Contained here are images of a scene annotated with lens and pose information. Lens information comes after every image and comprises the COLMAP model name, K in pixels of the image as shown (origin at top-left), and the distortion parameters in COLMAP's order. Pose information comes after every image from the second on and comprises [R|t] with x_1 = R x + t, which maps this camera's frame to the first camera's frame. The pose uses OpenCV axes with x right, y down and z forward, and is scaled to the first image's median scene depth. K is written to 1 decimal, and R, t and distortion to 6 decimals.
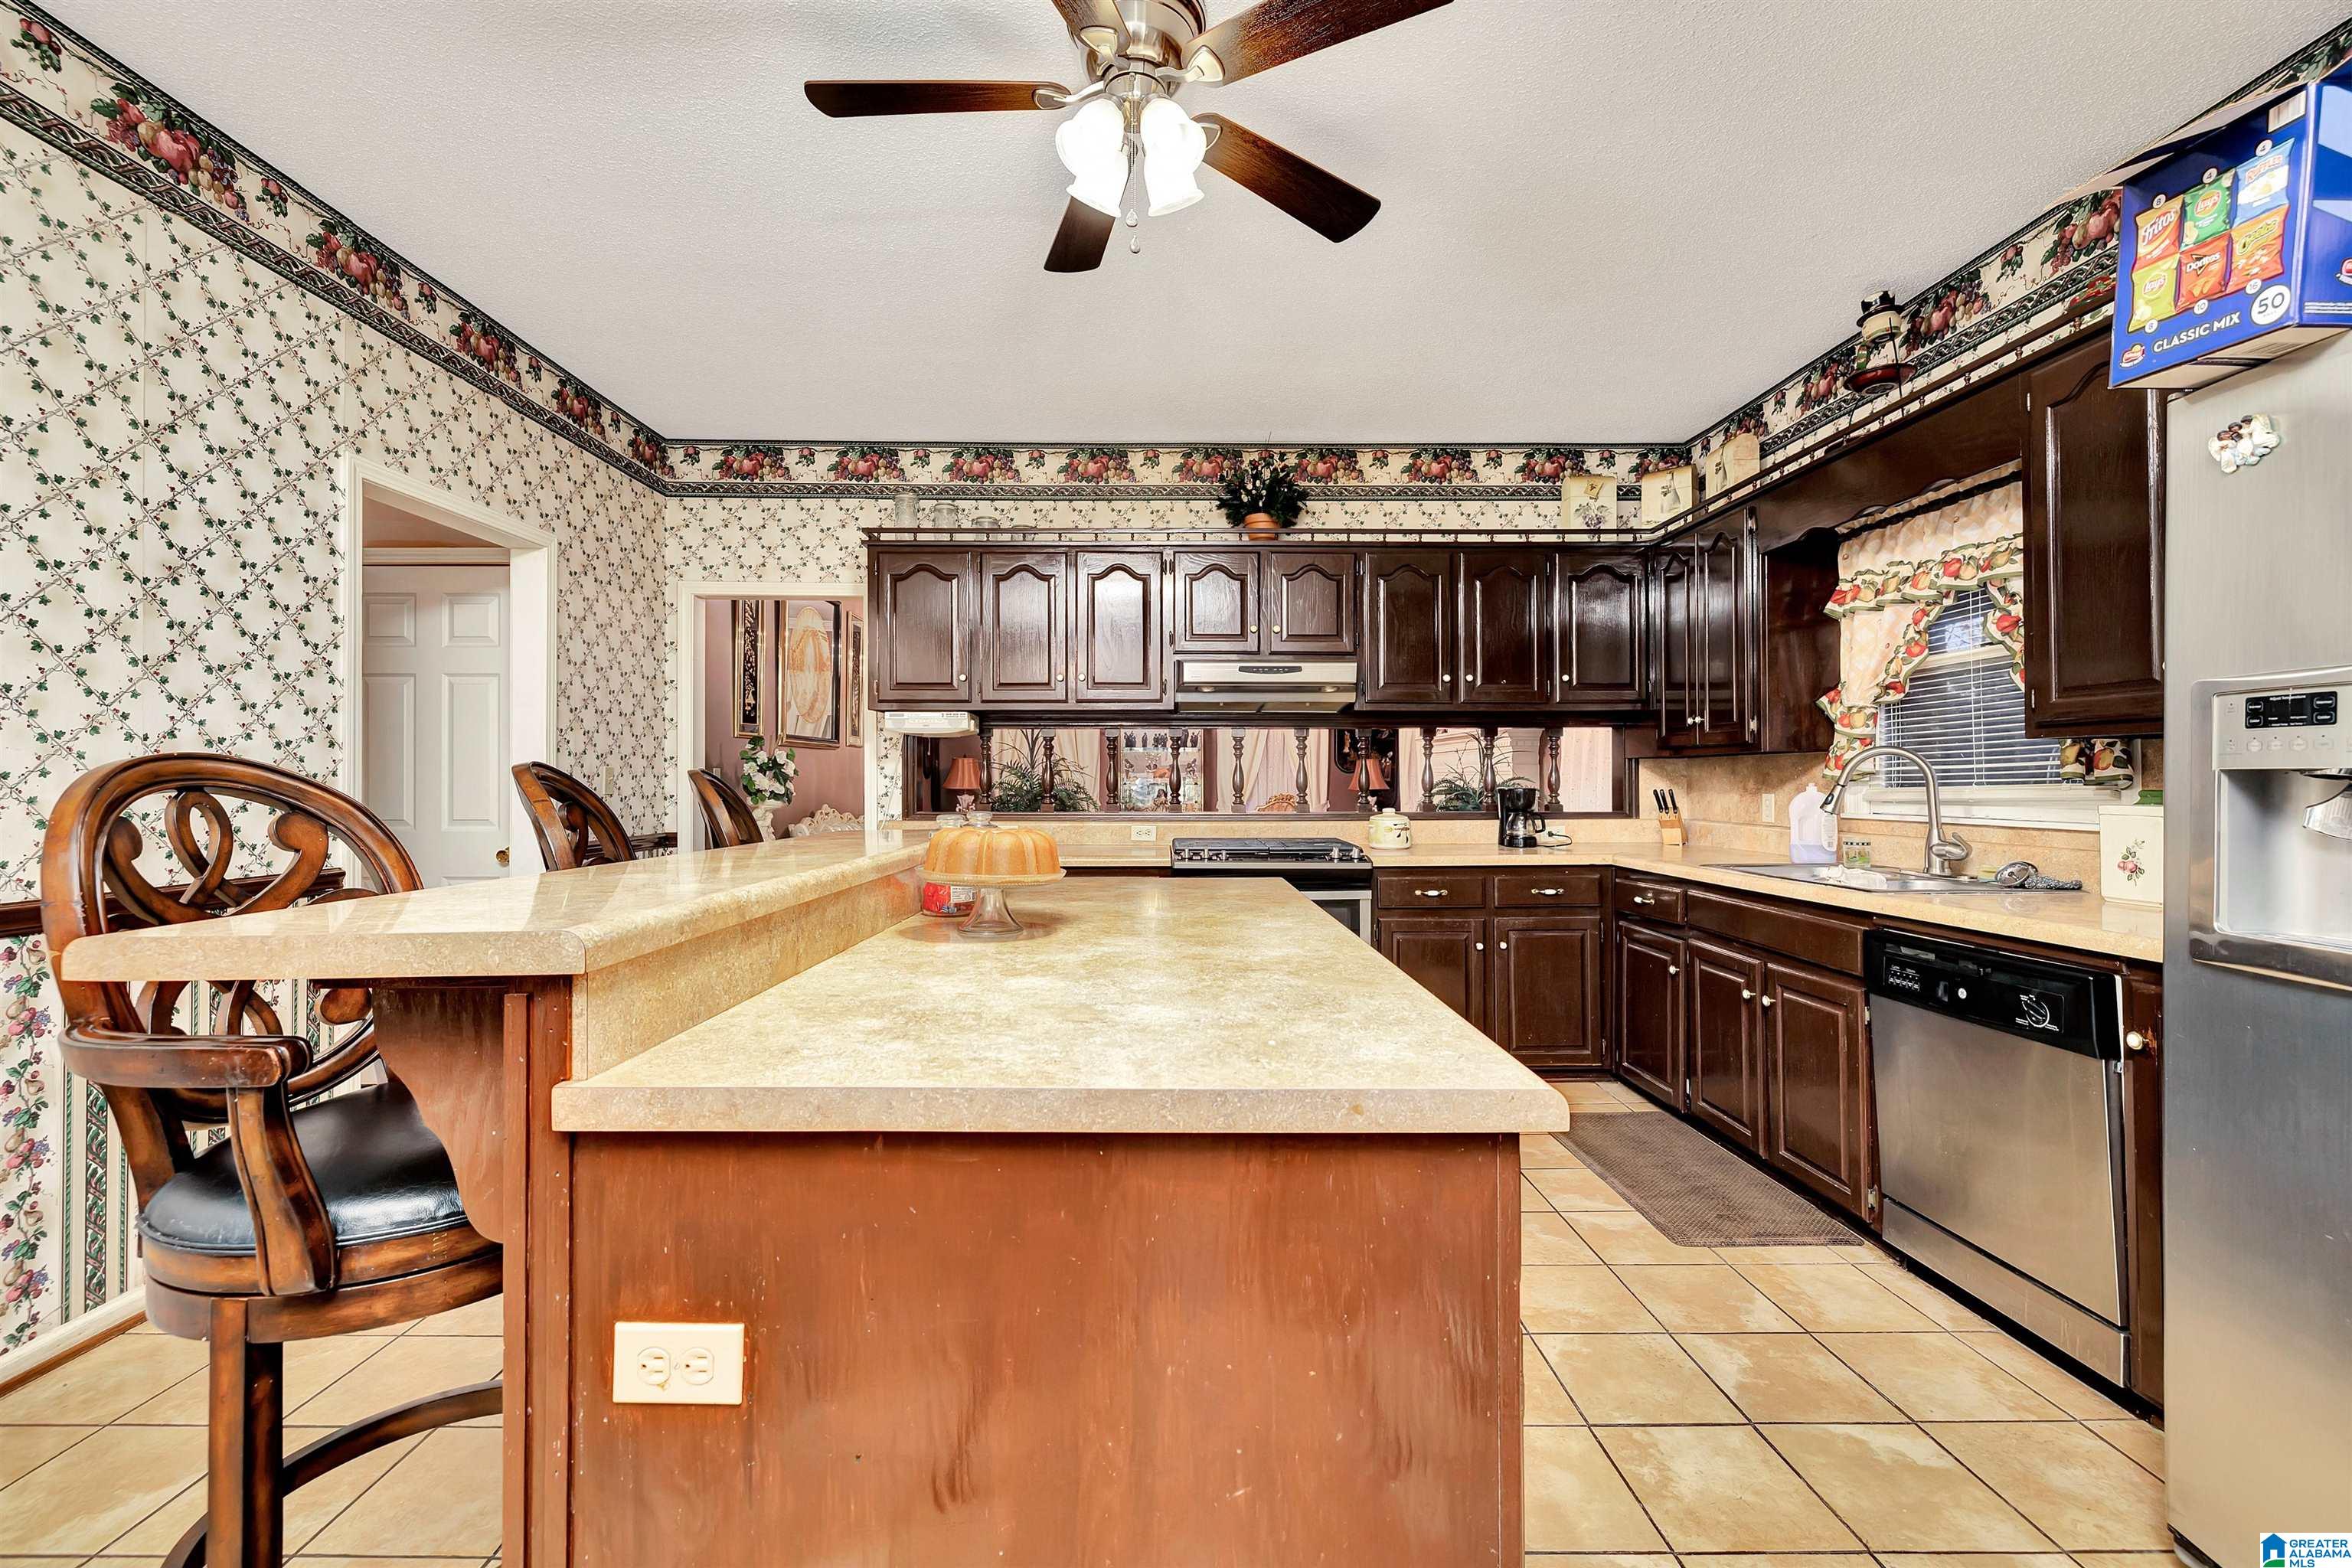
lens RADIAL K [[1002.2, 0, 1175.9], [0, 1002.2, 773.9], [0, 0, 1]] dist [0.011294, 0.002313]
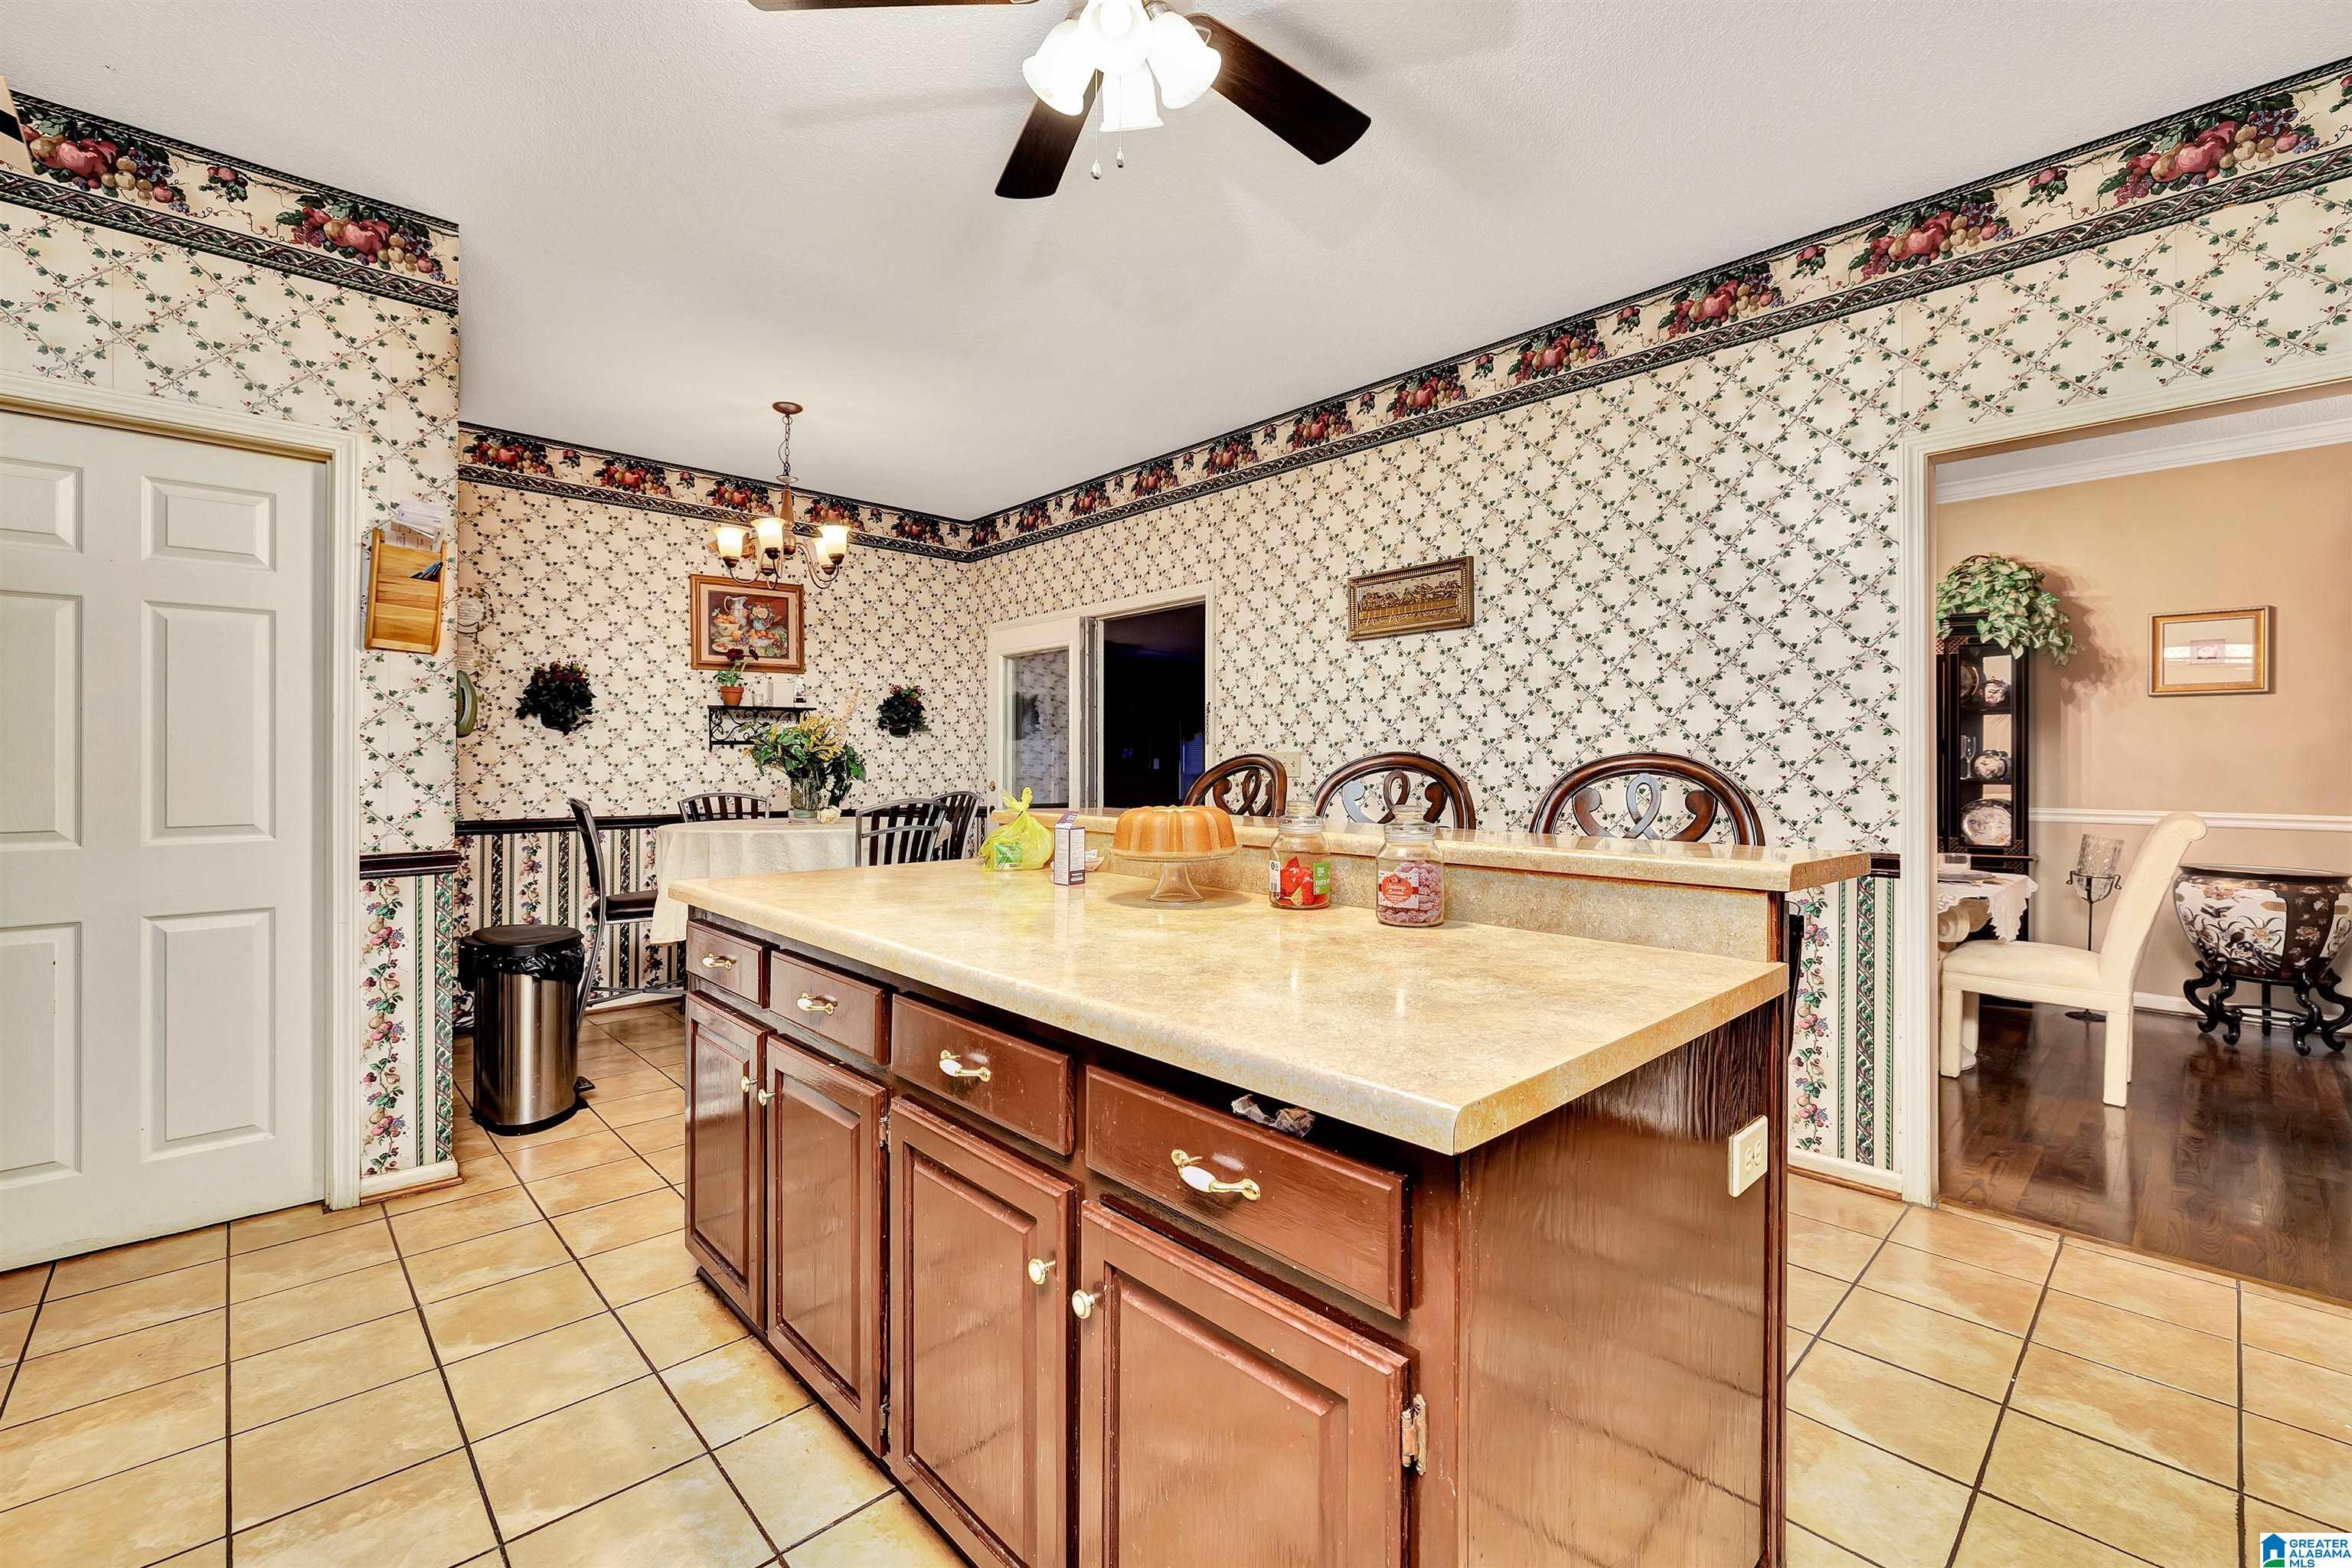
lens RADIAL K [[1002.2, 0, 1174.8], [0, 1002.2, 769.4], [0, 0, 1]] dist [0.011294, 0.002313]
pose [[-0.725708, -0.001614, -0.688001, 0.434671], [0.000738, 0.999995, -0.003125, 0.012965], [0.688002, -0.002776, -0.725703, 1.372640]]
